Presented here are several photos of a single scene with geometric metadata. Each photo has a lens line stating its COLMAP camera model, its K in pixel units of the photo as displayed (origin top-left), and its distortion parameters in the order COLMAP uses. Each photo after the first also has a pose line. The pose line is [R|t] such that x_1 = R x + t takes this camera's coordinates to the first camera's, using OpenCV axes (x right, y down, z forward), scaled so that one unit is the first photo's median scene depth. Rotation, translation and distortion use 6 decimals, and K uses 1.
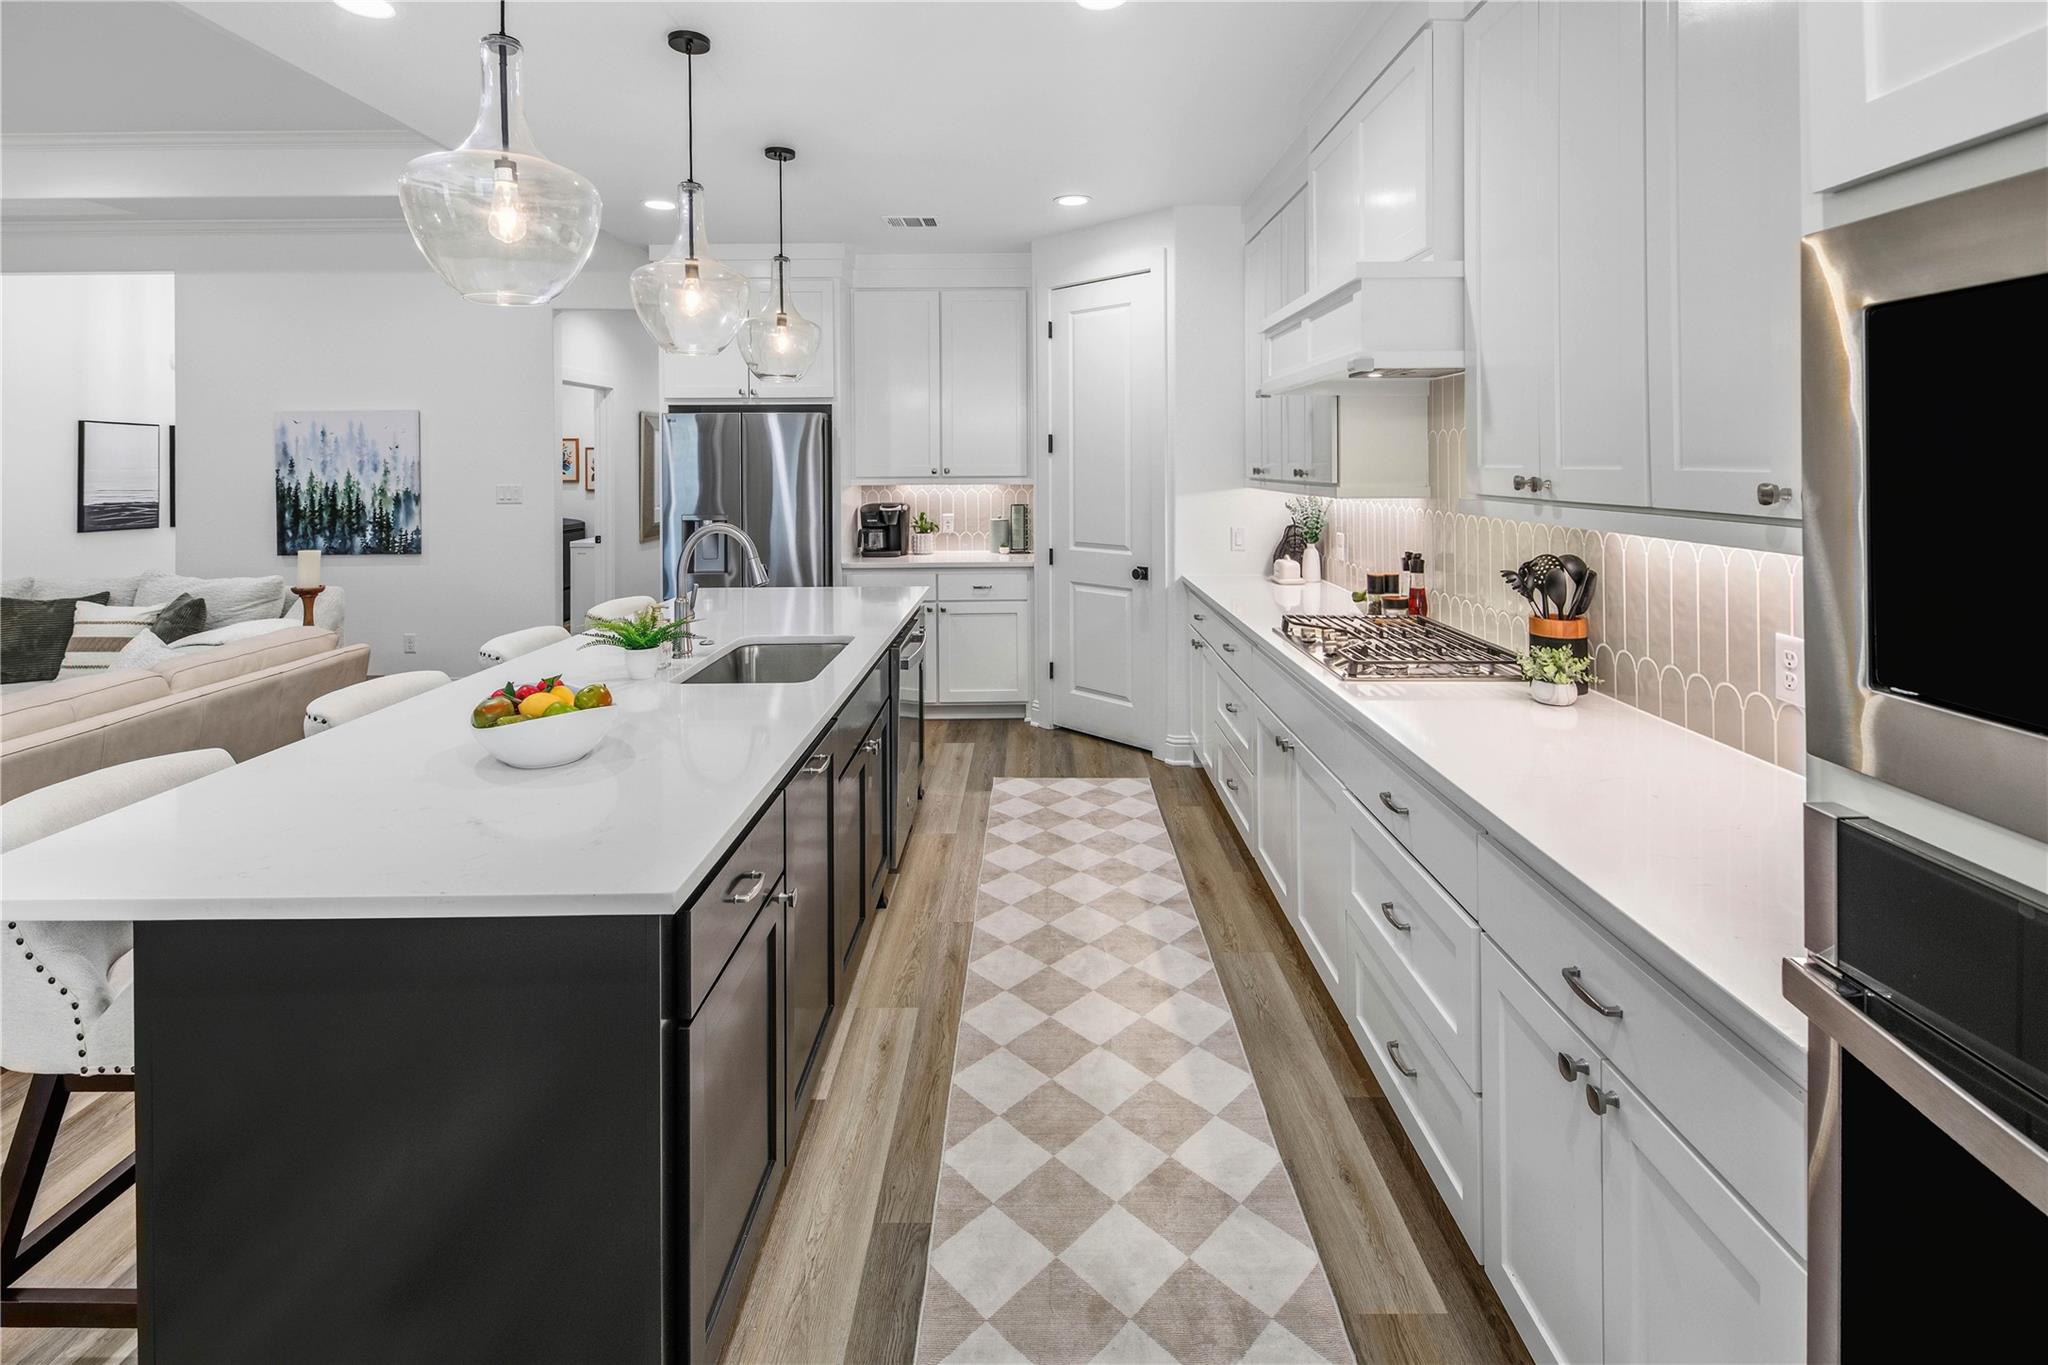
lens RADIAL K [[1022.0, 0, 1021.0], [0, 1022.0, 457.4], [0, 0, 1]] dist [0.003265, 0.000270]
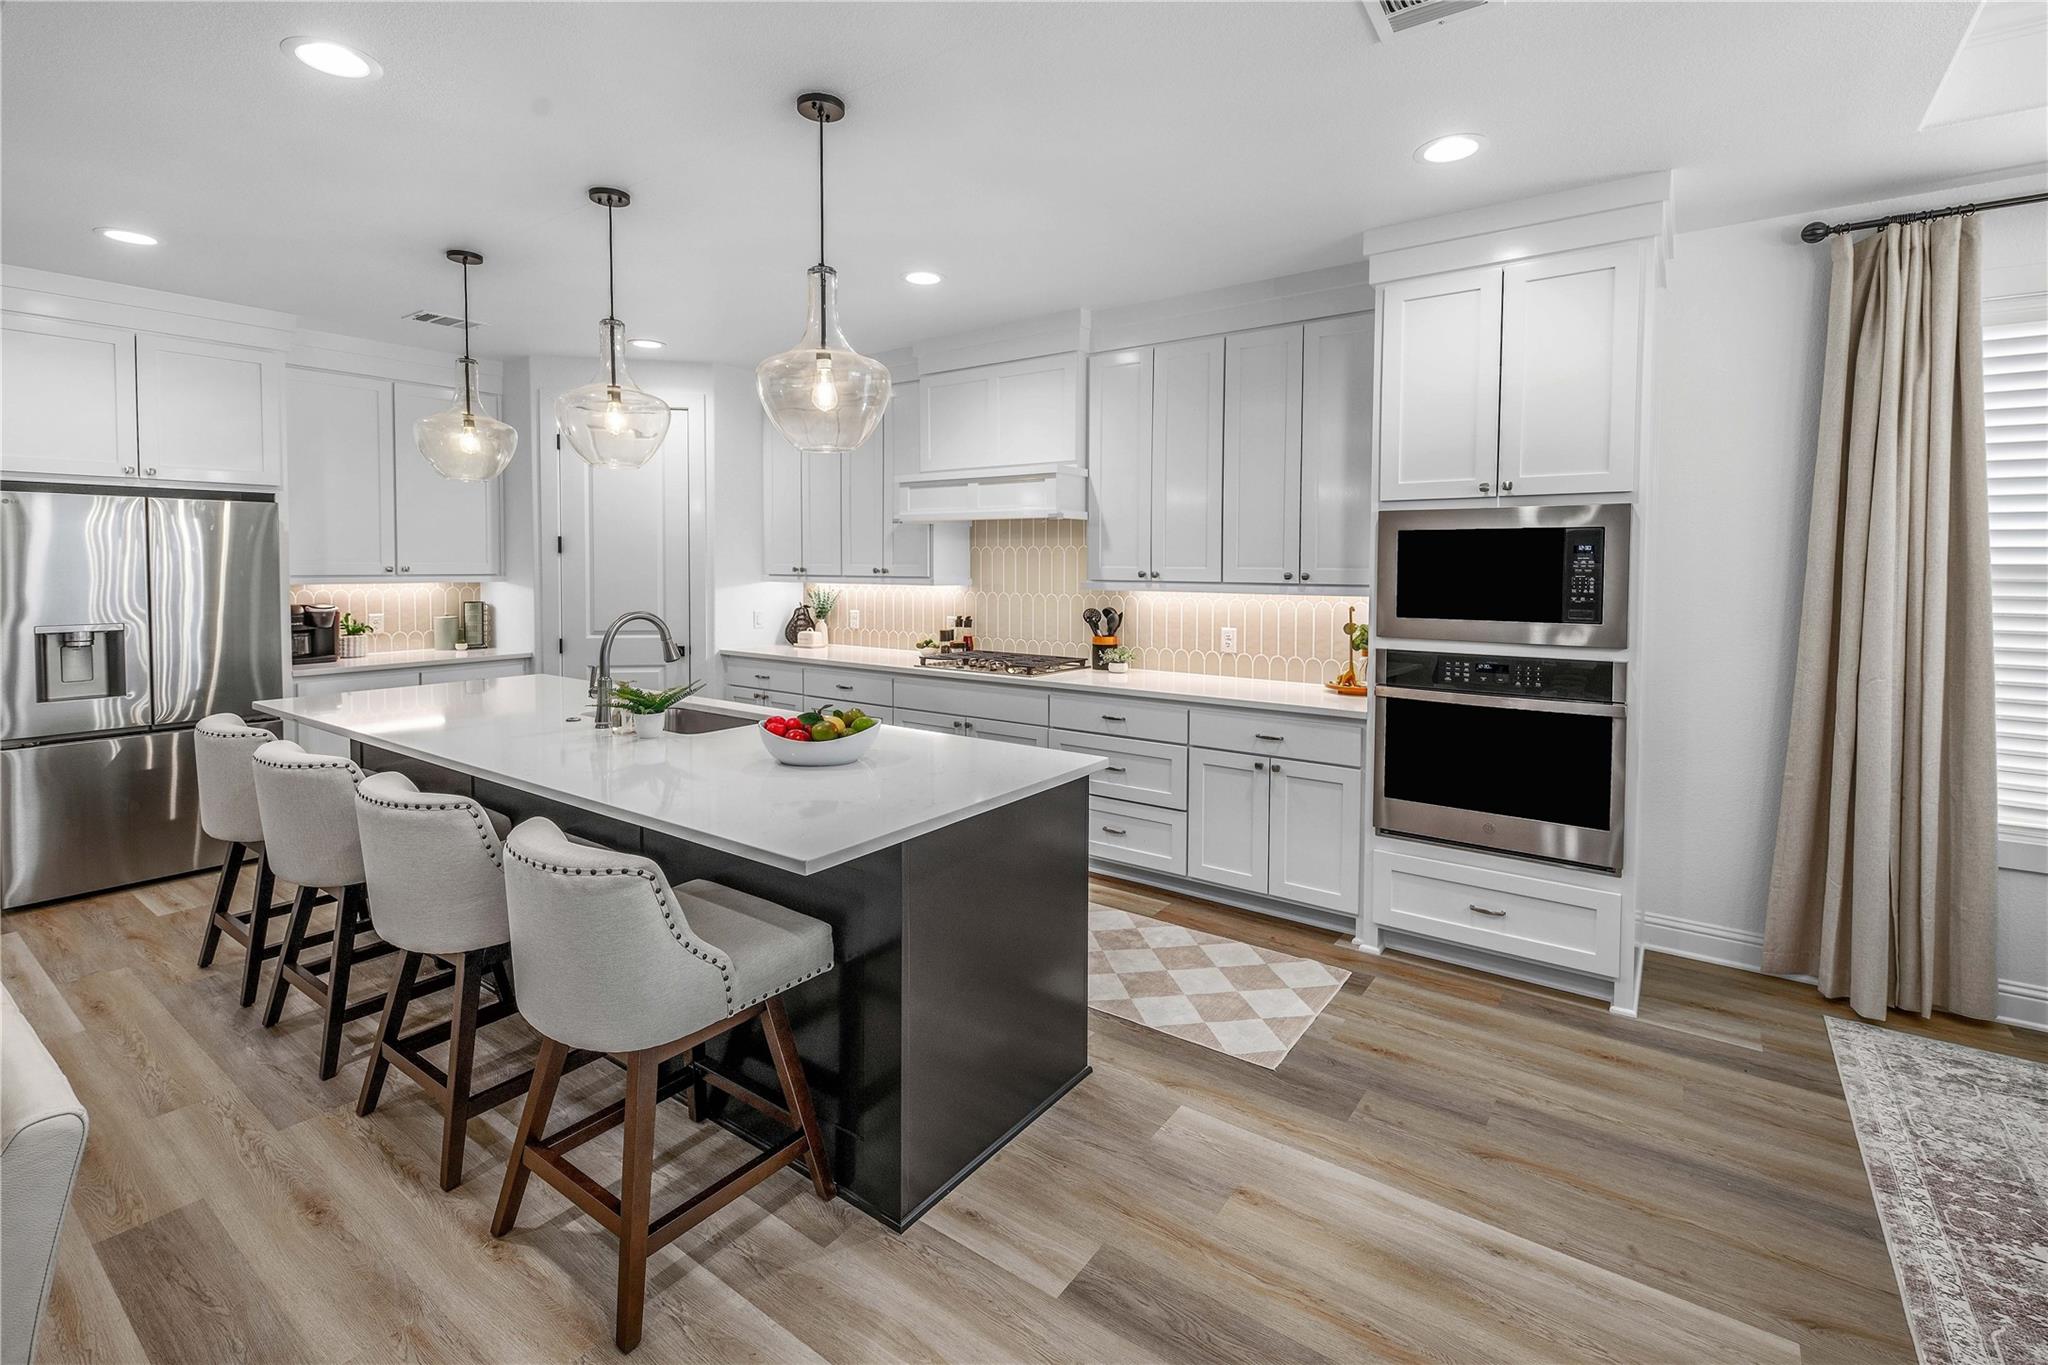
lens RADIAL K [[936.2, 0, 1017.3], [0, 936.2, 584.7], [0, 0, 1]] dist [0.027340, -0.000548]
pose [[0.581482, -0.012304, 0.813466, -0.762418], [-0.011054, 0.999674, 0.023022, 0.001434], [-0.813484, -0.022379, 0.581157, -0.006188]]
